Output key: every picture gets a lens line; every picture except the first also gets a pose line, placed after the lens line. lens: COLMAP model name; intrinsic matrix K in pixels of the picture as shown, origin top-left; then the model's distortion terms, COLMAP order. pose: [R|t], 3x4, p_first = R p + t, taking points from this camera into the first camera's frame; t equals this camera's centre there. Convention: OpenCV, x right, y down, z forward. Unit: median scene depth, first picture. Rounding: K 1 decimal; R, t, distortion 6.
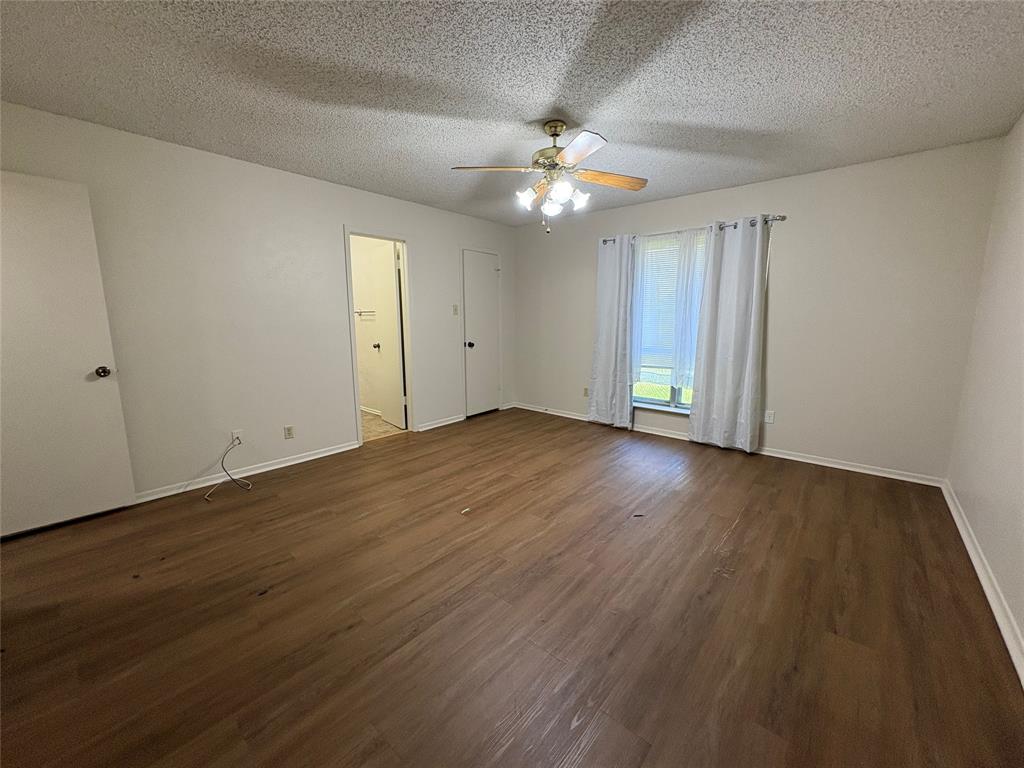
lens RADIAL K [[407.2, 0, 512.9], [0, 407.2, 382.7], [0, 0, 1]] dist [-0.000260, 0.000369]
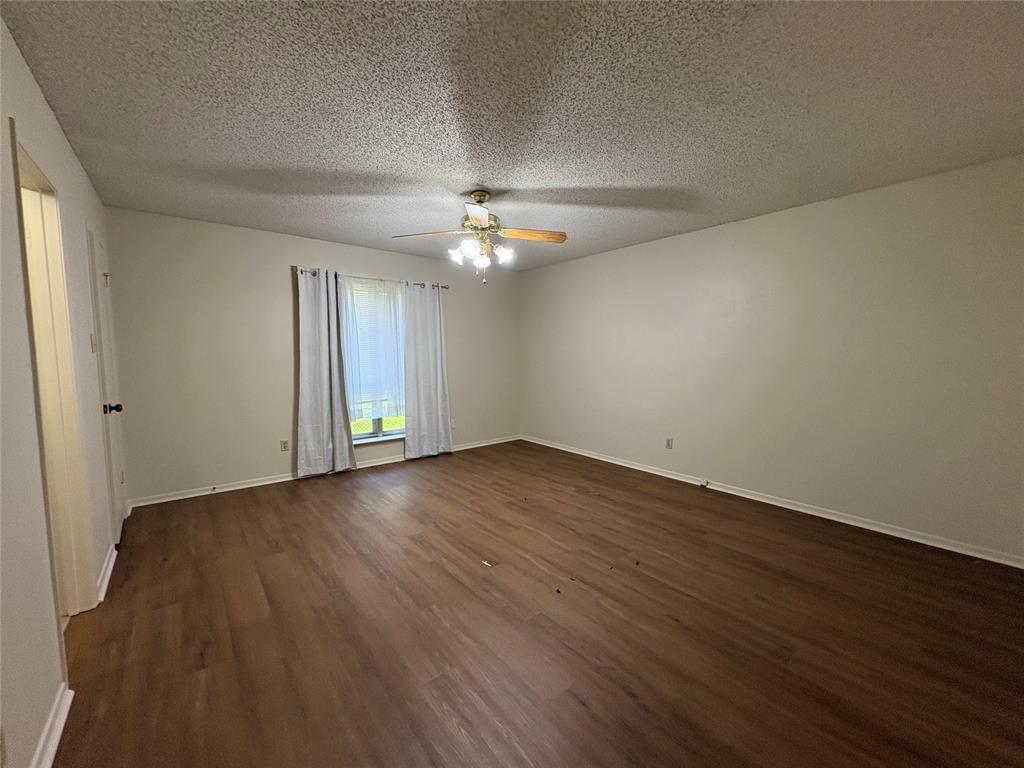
lens RADIAL K [[407.2, 0, 512.9], [0, 407.2, 382.7], [0, 0, 1]] dist [-0.000260, 0.000369]
pose [[0.178706, -0.075002, 0.981040, -0.917779], [0.157929, 0.986348, 0.046639, -0.117342], [-0.971145, 0.146600, 0.188111, 0.659363]]
